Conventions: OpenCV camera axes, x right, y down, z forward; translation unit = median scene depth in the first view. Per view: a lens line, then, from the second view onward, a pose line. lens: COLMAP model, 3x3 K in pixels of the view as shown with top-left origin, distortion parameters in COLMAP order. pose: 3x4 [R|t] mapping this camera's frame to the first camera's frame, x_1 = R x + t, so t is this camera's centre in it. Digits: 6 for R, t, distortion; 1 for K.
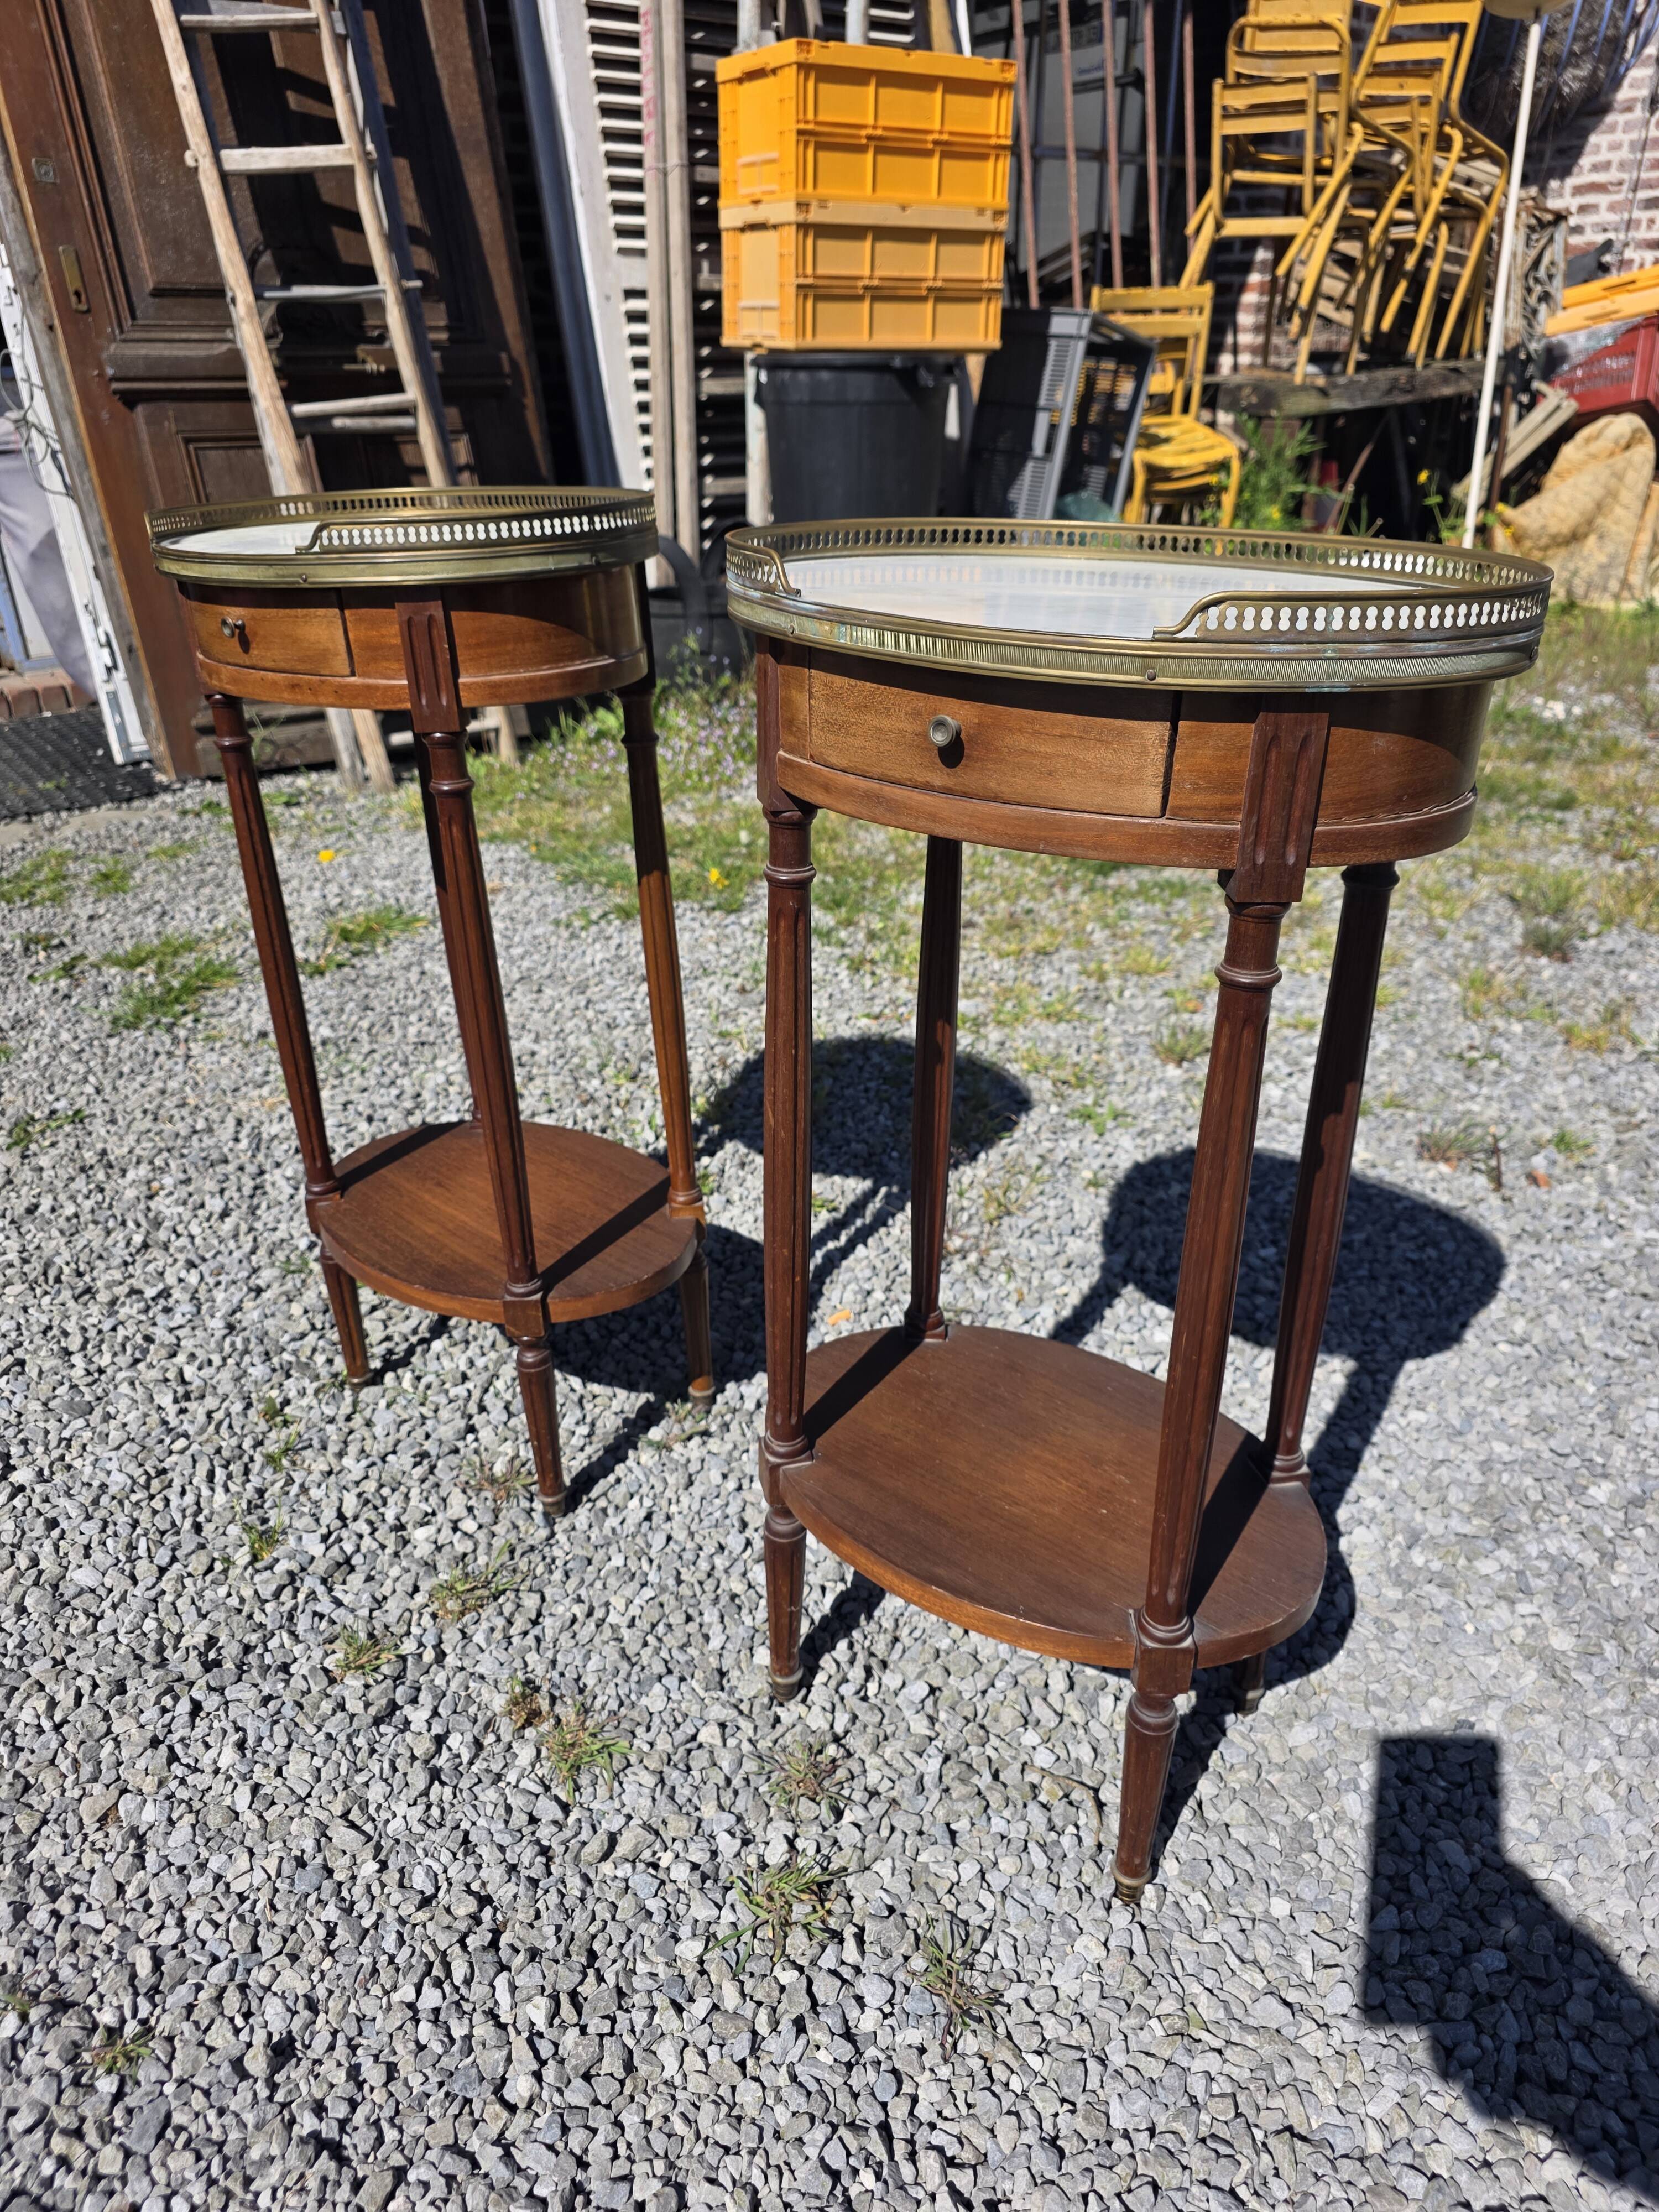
lens RADIAL K [[1493.1, 0, 824.6], [0, 1493.1, 1102.7], [0, 0, 1]] dist [0.033901, -0.026942]
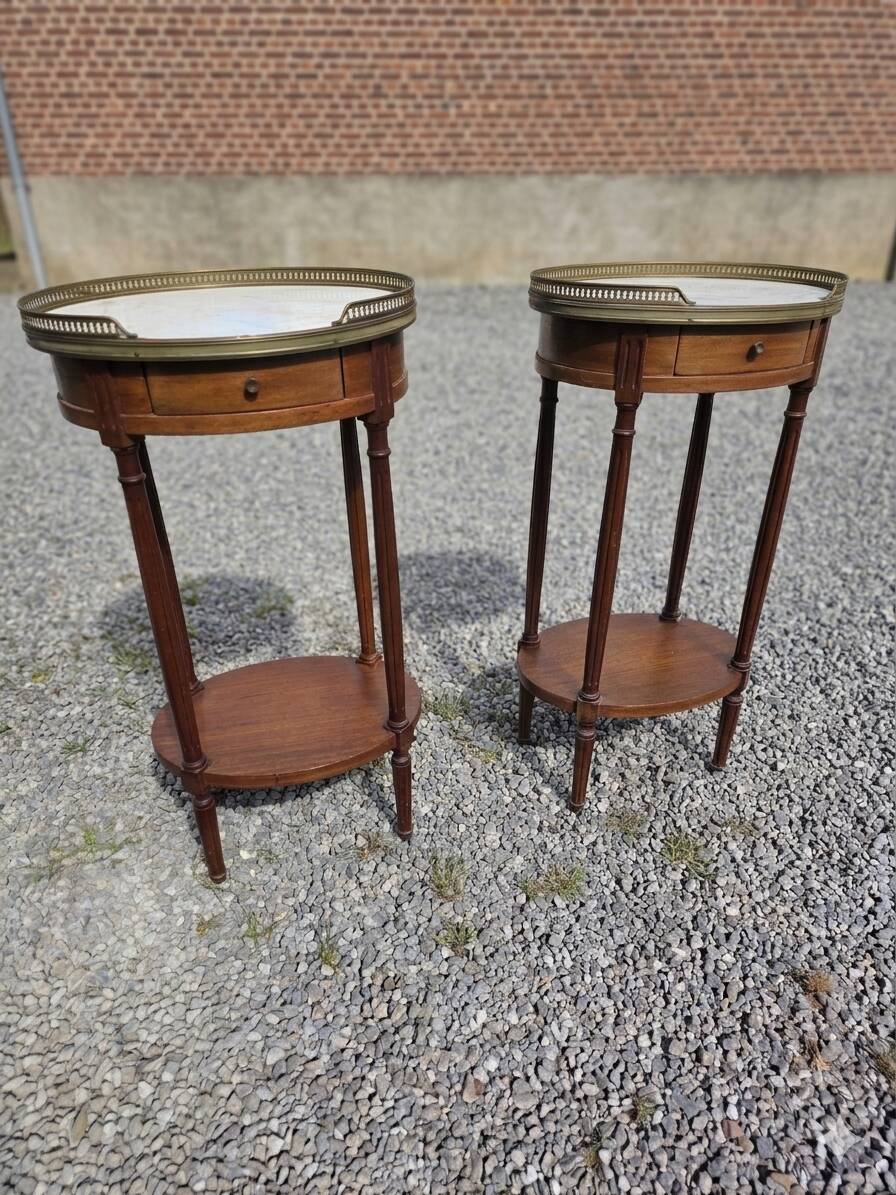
lens RADIAL K [[805.3, 0, 438.8], [0, 805.3, 608.4], [0, 0, 1]] dist [0.037971, -0.024052]
pose [[0.550689, -0.389677, 0.738169, -0.878754], [0.350031, 0.910636, 0.219592, -0.205330], [-0.757773, 0.137456, 0.637876, 0.349291]]
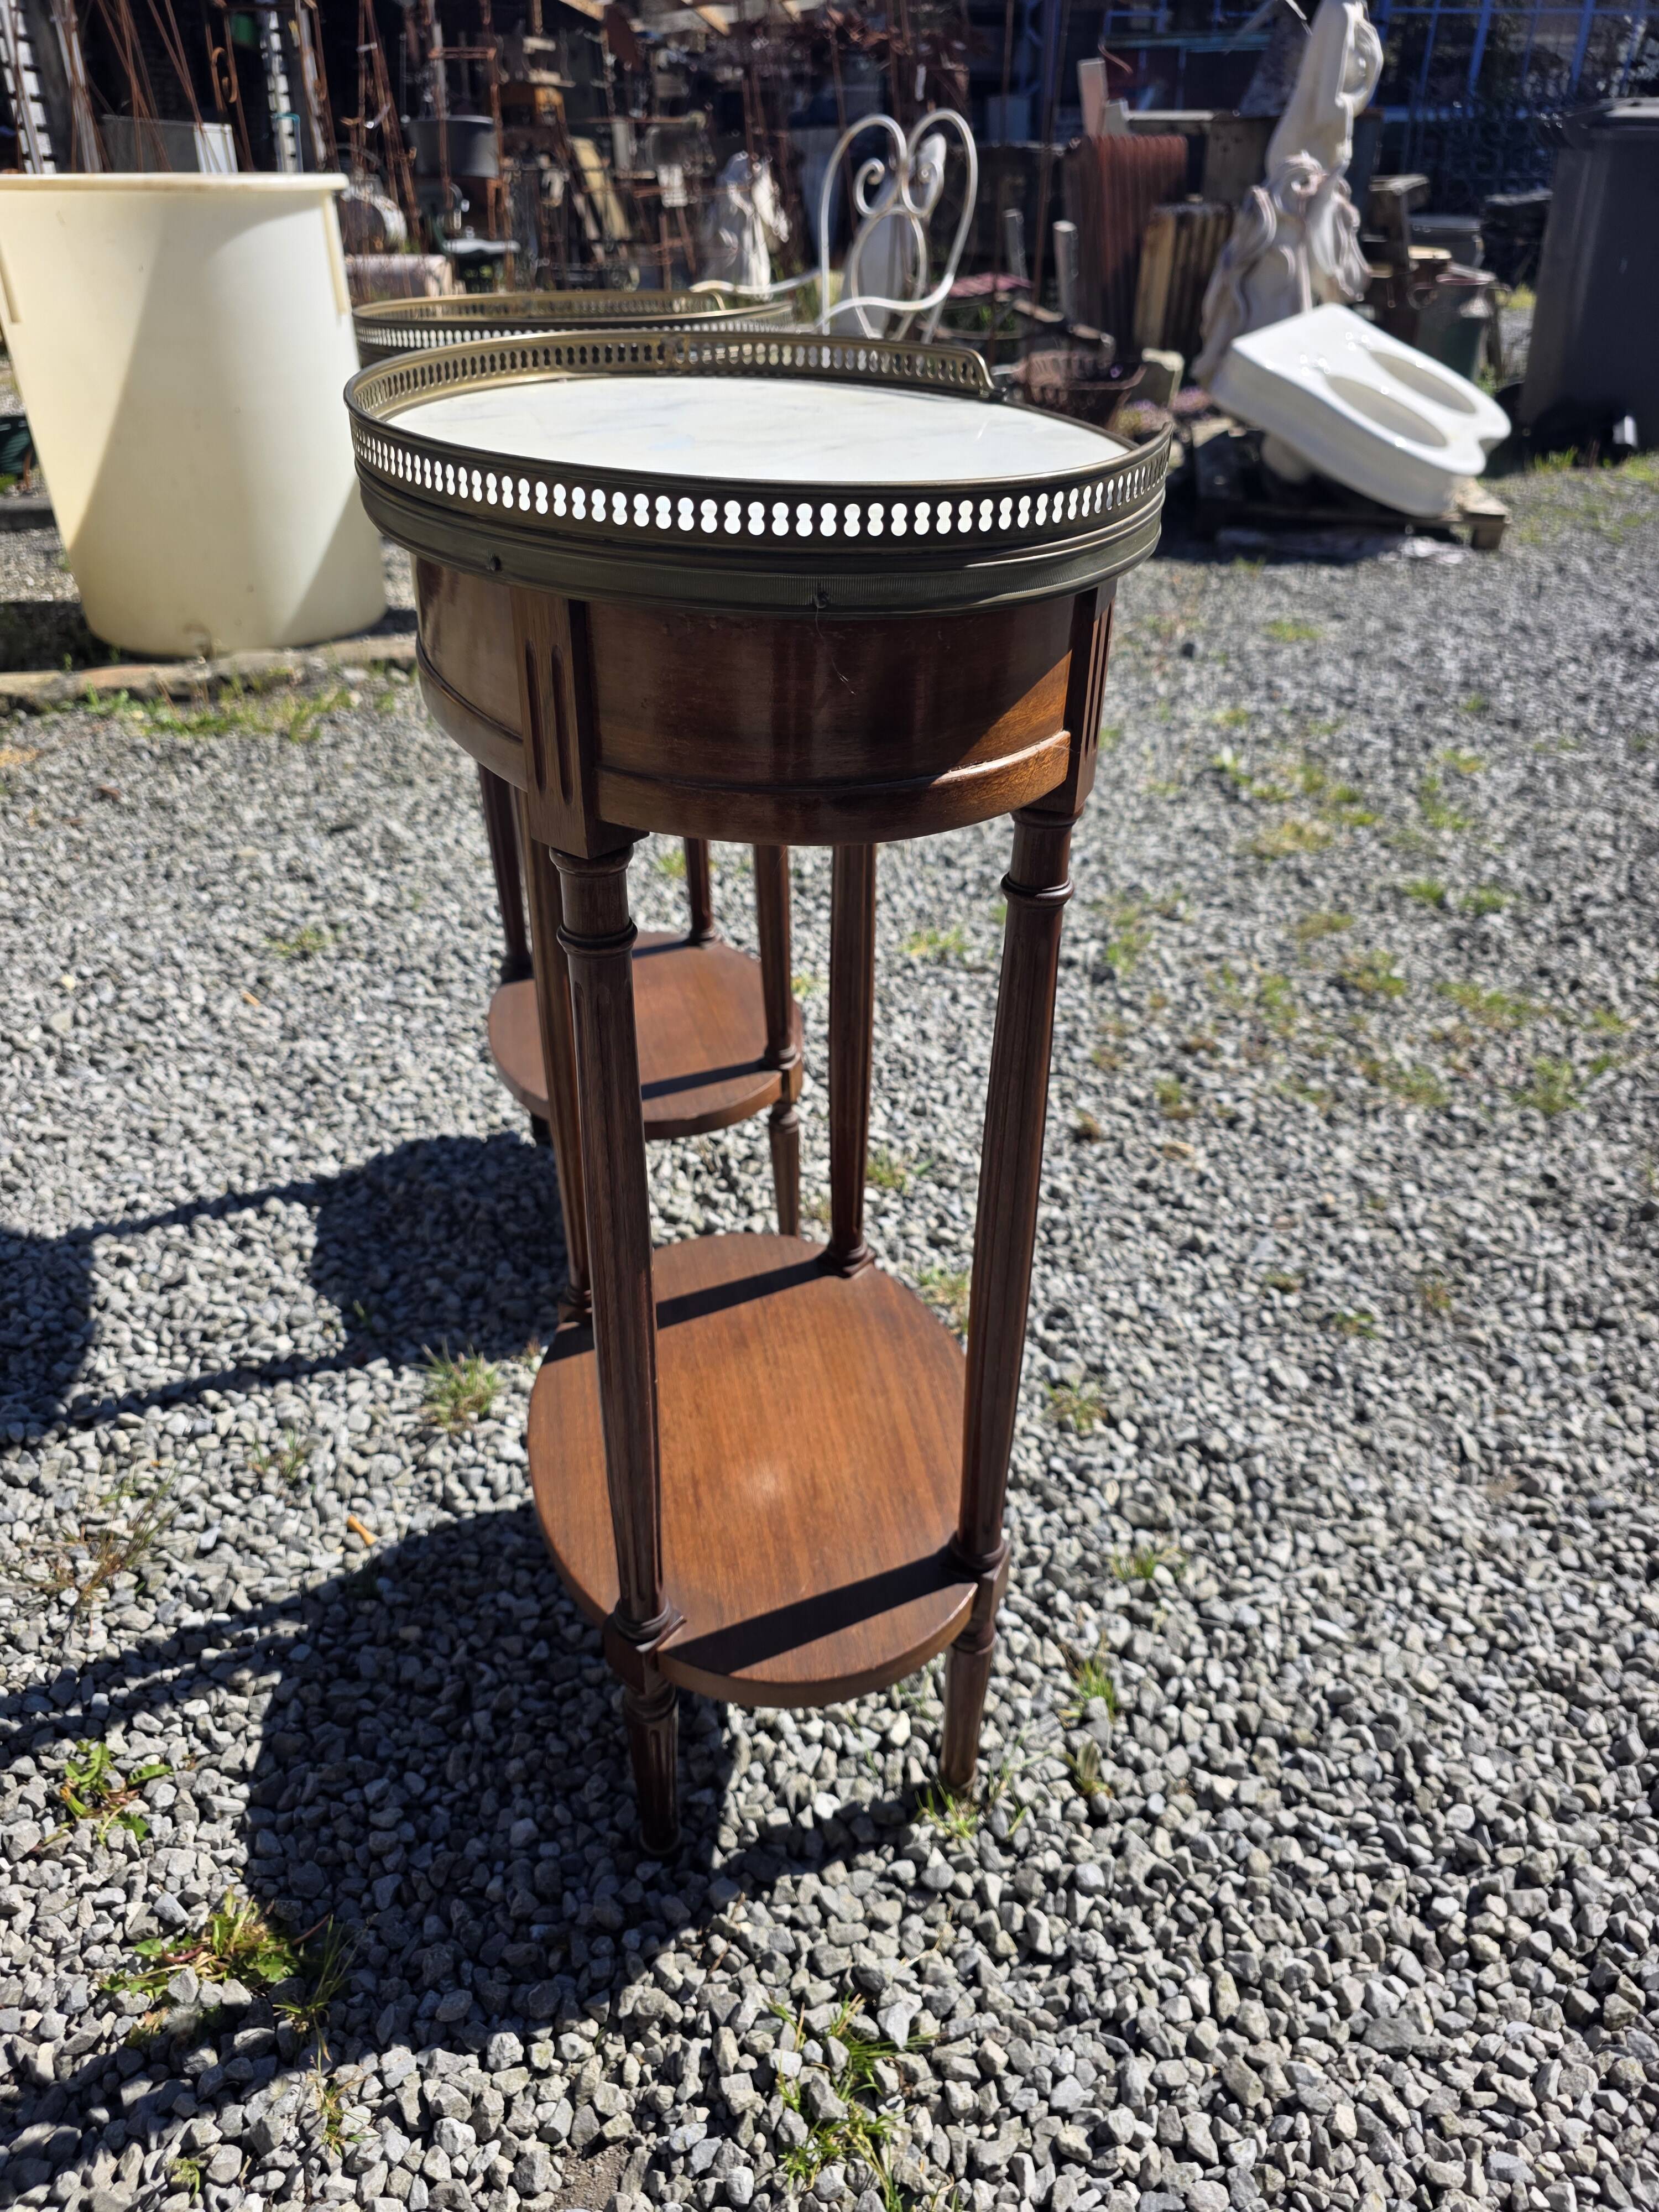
lens RADIAL K [[1504.2, 0, 815.1], [0, 1504.2, 1121.2], [0, 0, 1]] dist [0.021625, -0.015008]
pose [[-0.803875, -0.302652, 0.512041, -0.654152], [0.267278, 0.585250, 0.765535, -0.644694], [-0.531363, 0.752252, -0.389576, 1.375288]]
